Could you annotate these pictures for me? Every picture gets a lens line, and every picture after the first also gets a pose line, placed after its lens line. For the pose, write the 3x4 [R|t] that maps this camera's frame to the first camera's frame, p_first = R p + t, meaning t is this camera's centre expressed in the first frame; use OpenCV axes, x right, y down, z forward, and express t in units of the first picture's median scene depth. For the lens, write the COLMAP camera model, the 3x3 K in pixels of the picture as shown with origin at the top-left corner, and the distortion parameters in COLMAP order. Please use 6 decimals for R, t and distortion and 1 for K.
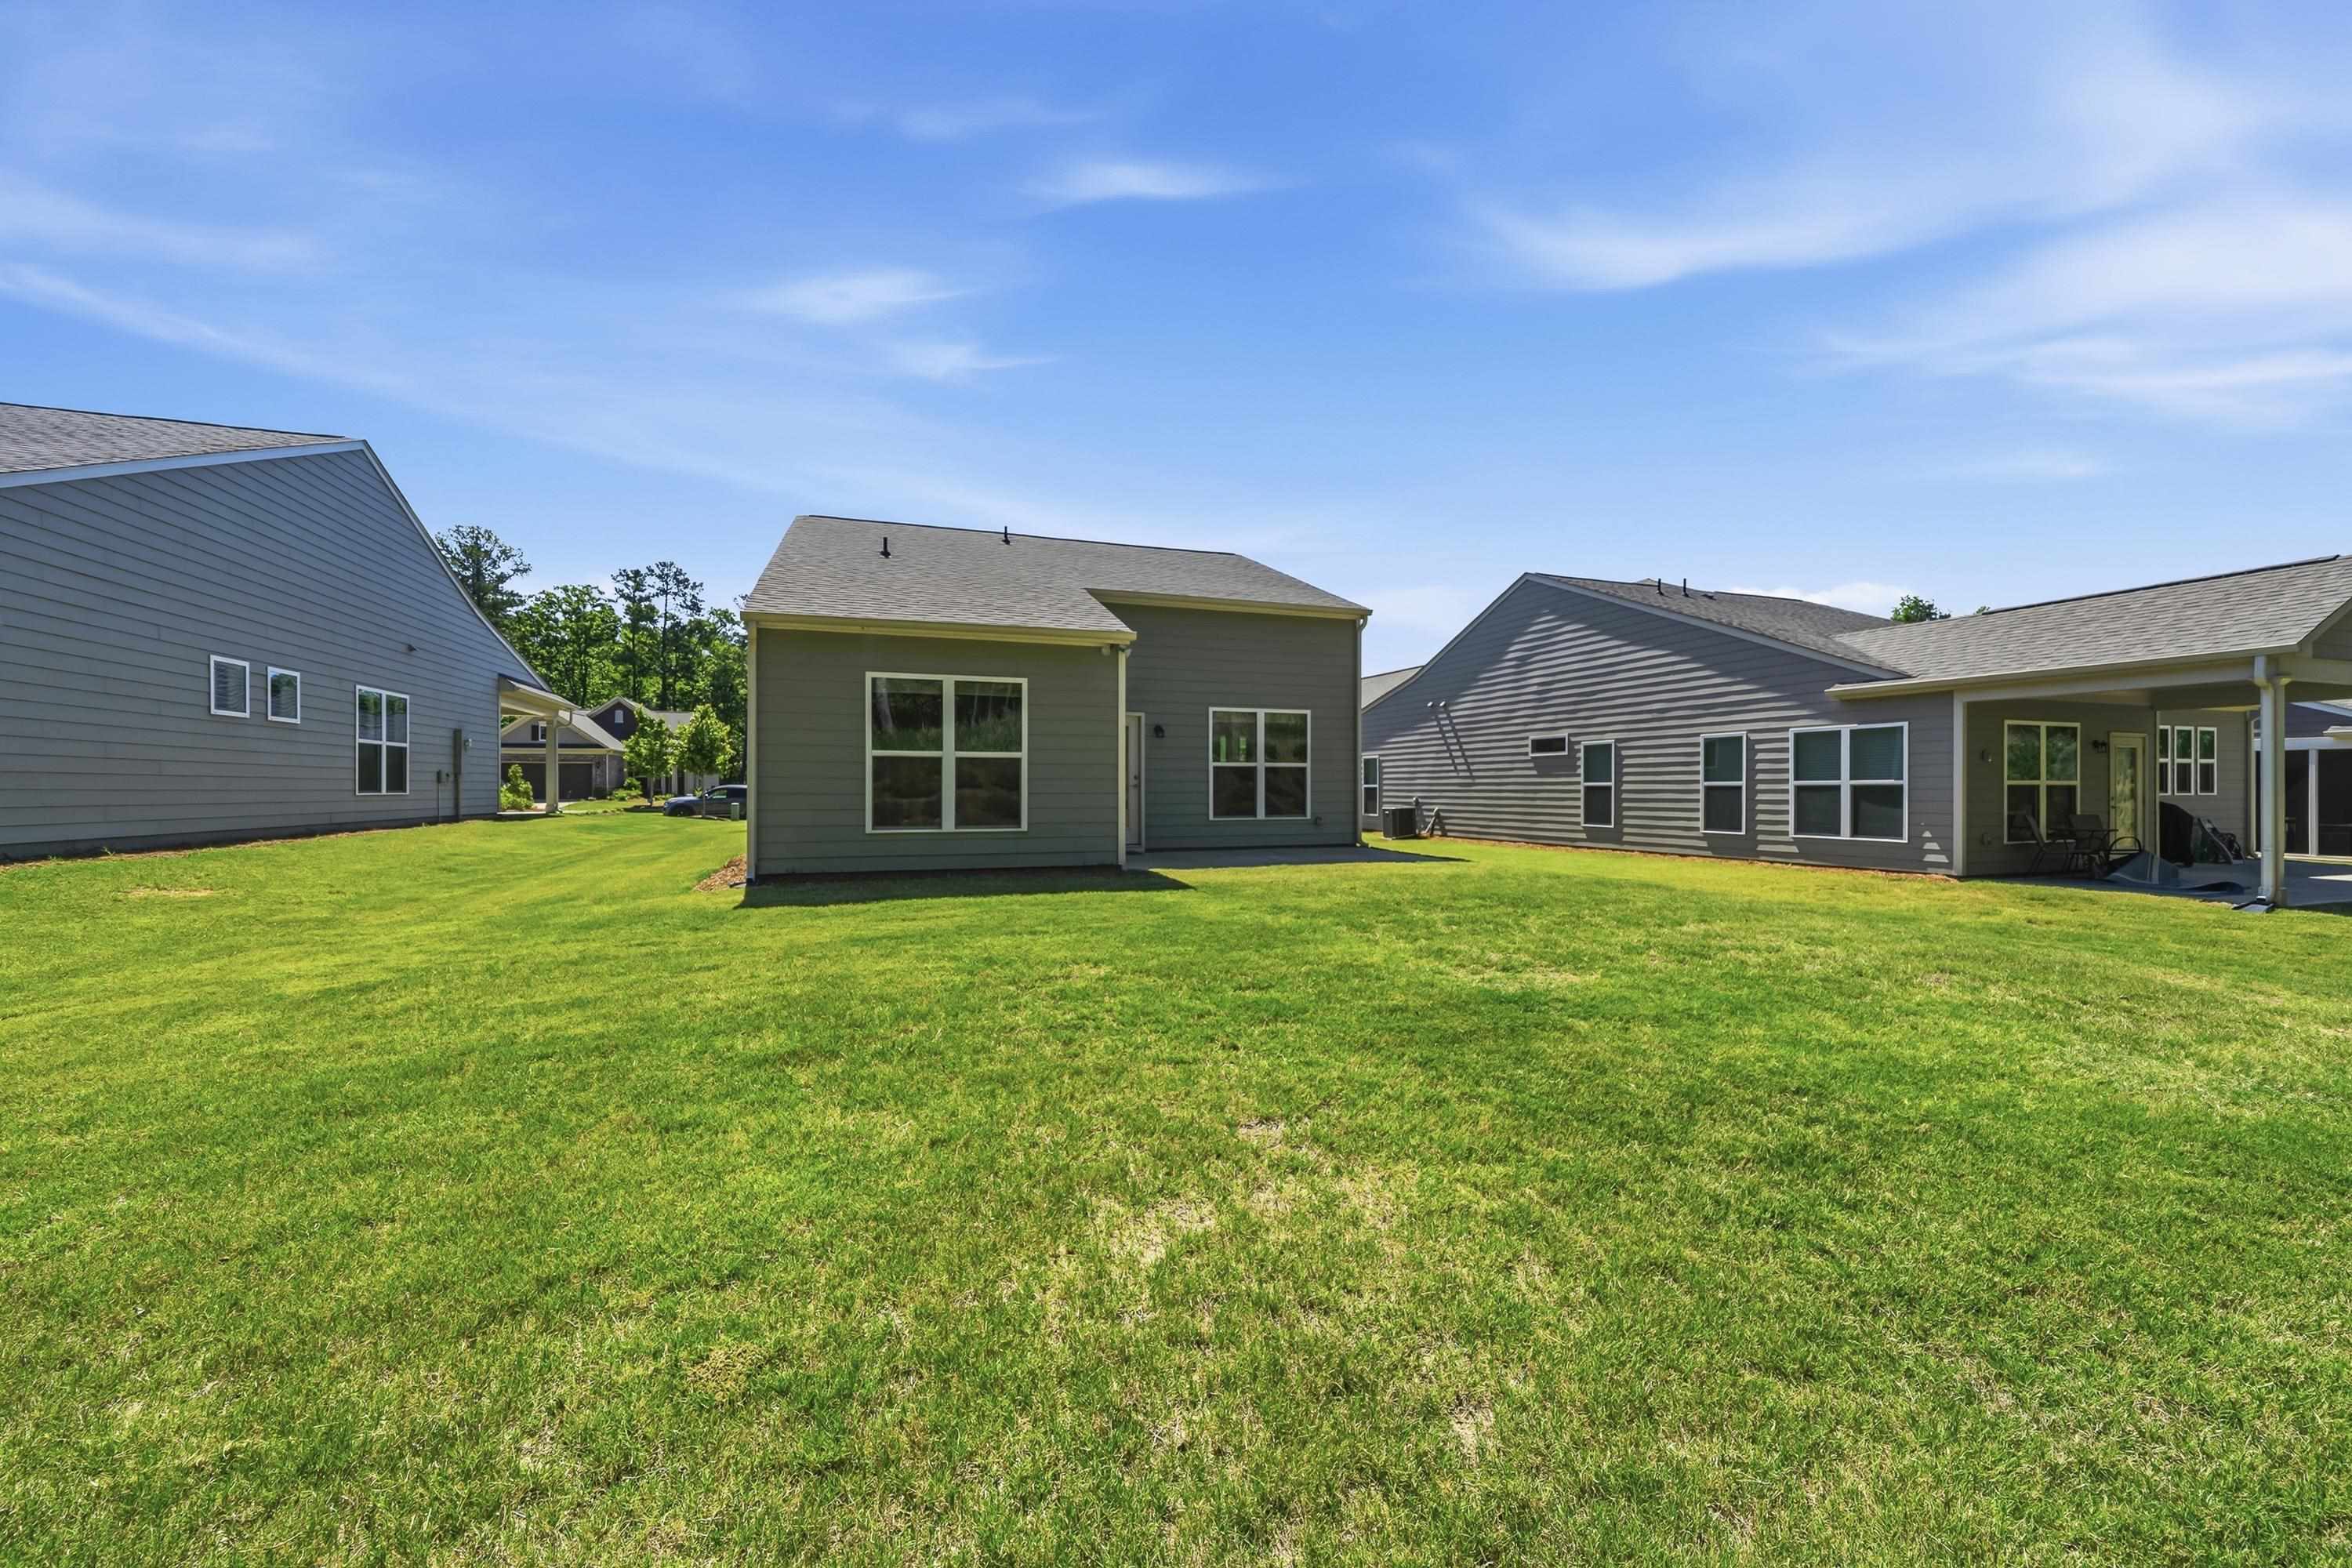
lens RADIAL K [[918.8, 0, 1200.8], [0, 918.8, 794.8], [0, 0, 1]] dist [0.011351, 0.000057]
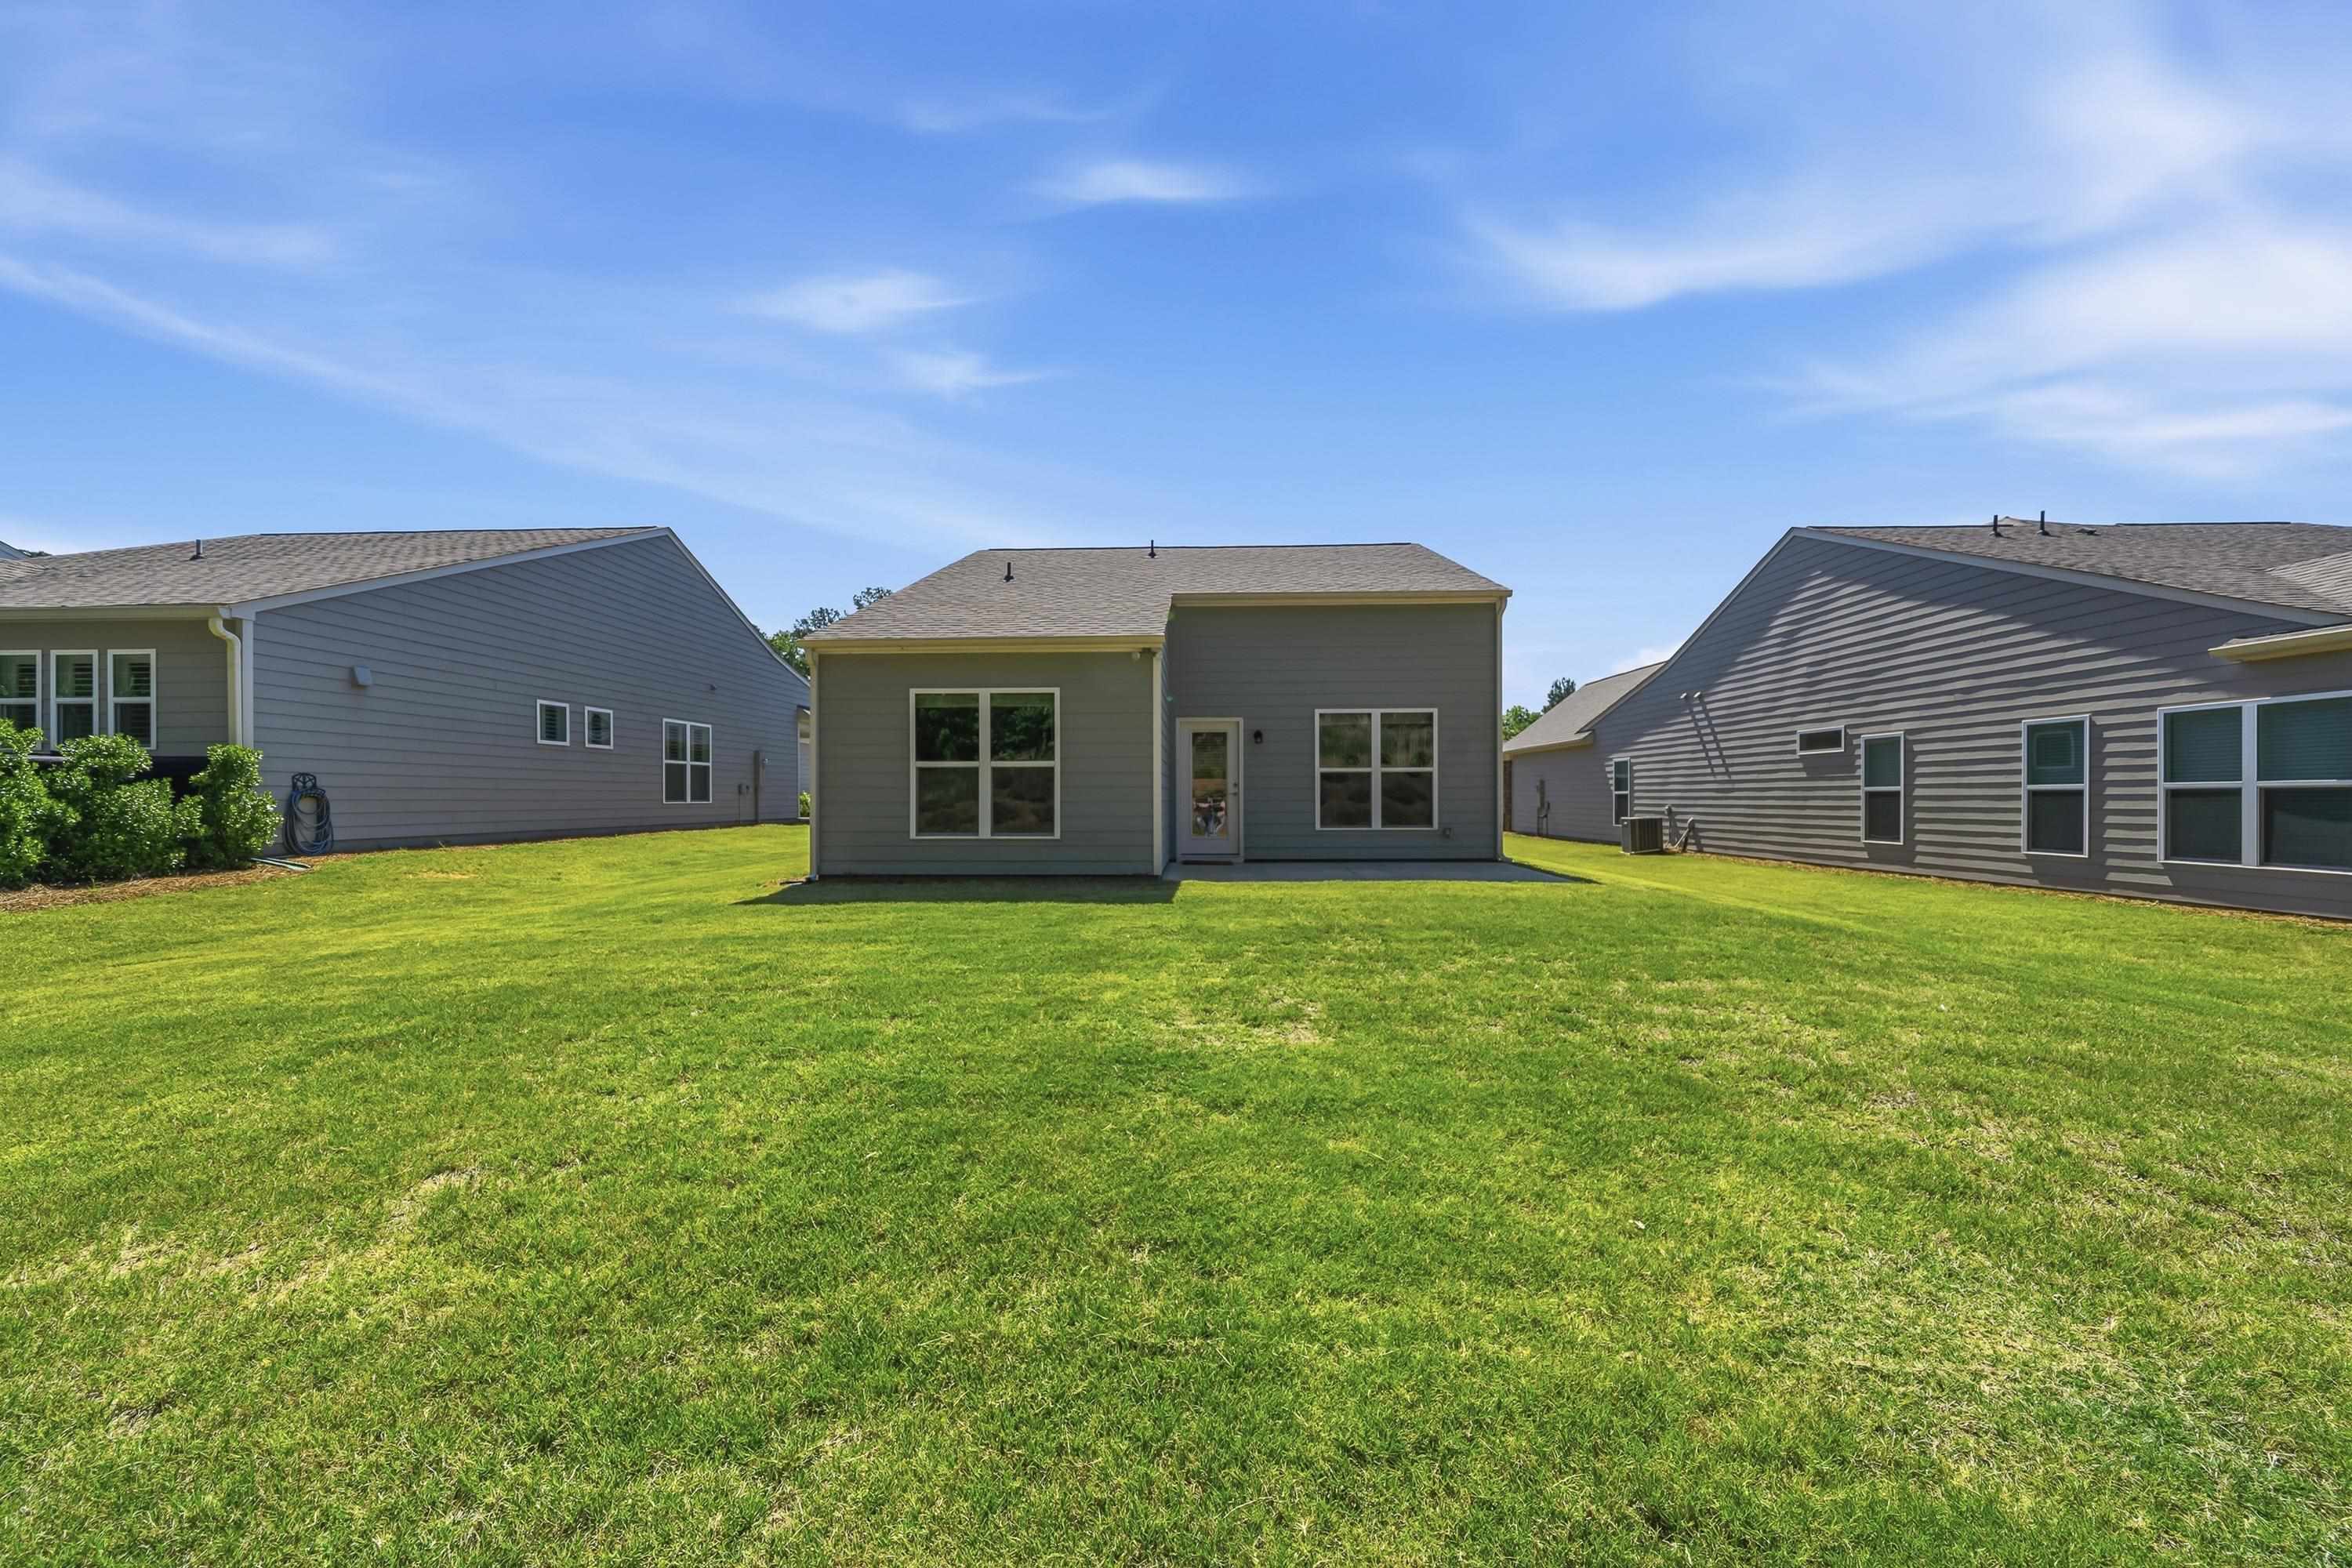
lens RADIAL K [[918.8, 0, 1188.0], [0, 918.8, 794.5], [0, 0, 1]] dist [0.011351, 0.000057]
pose [[0.930133, -0.004382, -0.367198, 0.218948], [0.000858, 0.999952, -0.009759, 0.000415], [0.367223, 0.008762, 0.930092, 0.078270]]
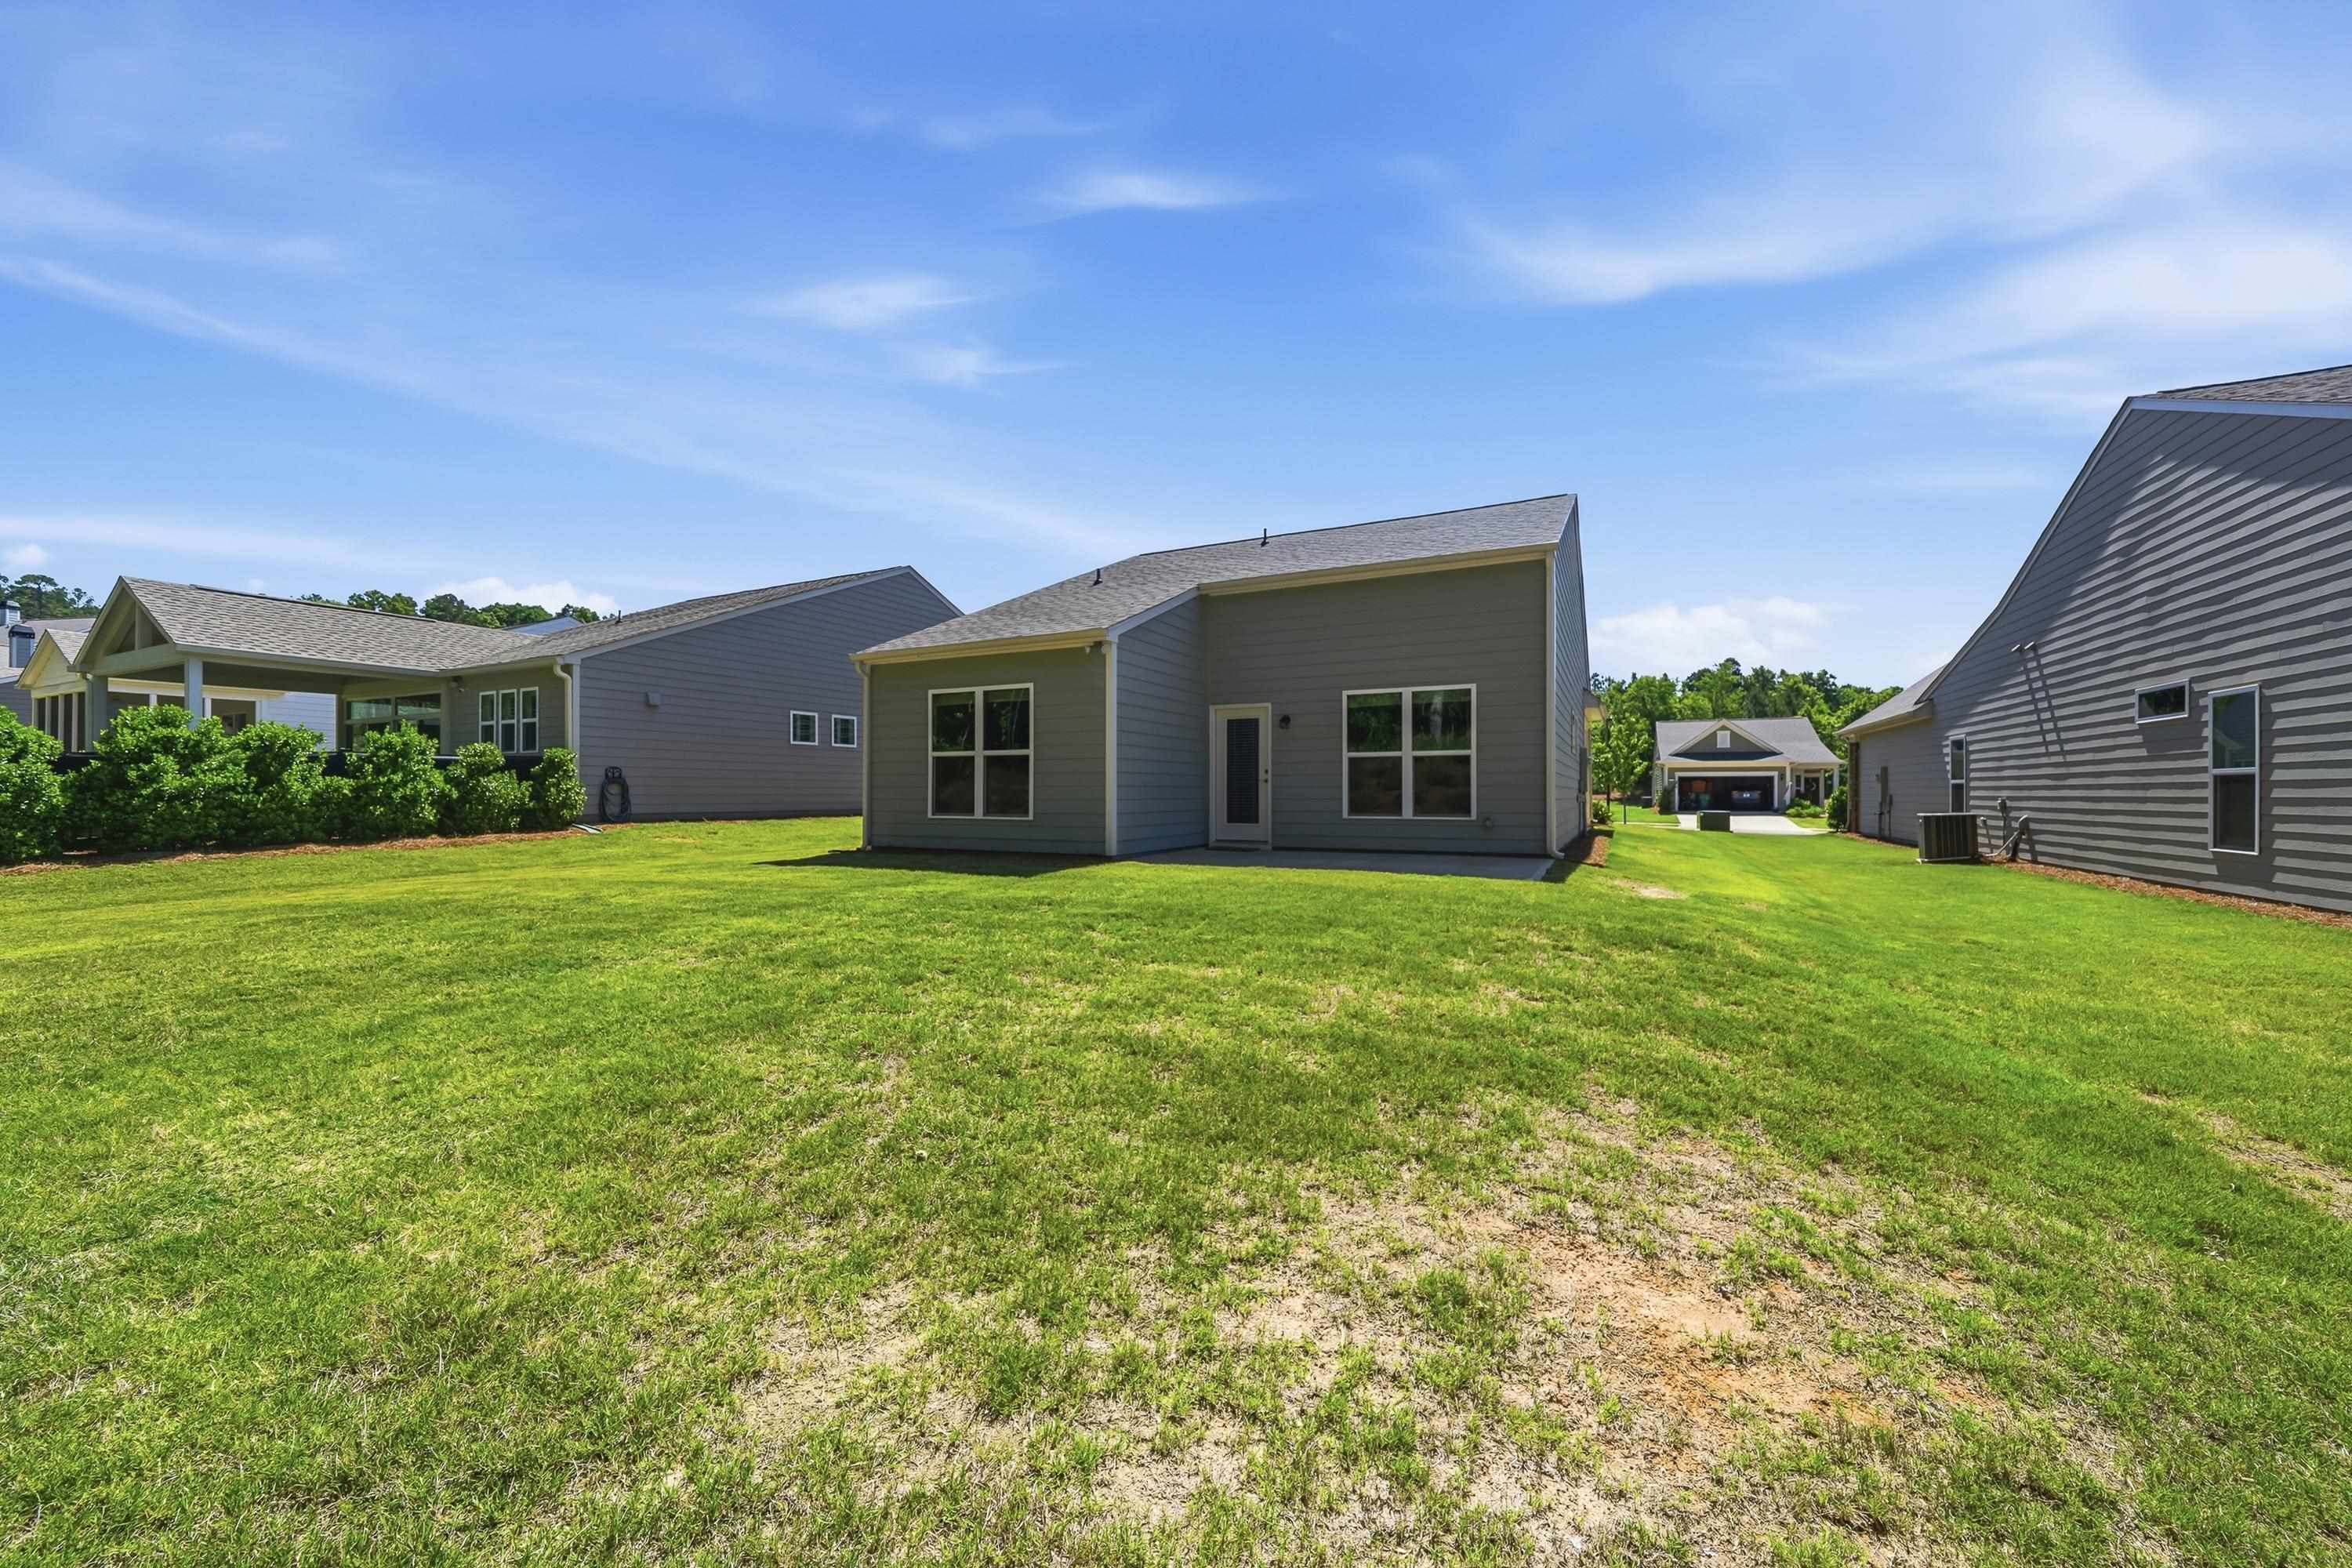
lens RADIAL K [[918.8, 0, 1177.0], [0, 918.8, 787.2], [0, 0, 1]] dist [0.011351, 0.000057]
pose [[0.675435, -0.003875, -0.737409, 0.525285], [-0.004564, 0.999945, -0.009436, 0.006575], [0.737405, 0.009739, 0.675380, 0.263774]]
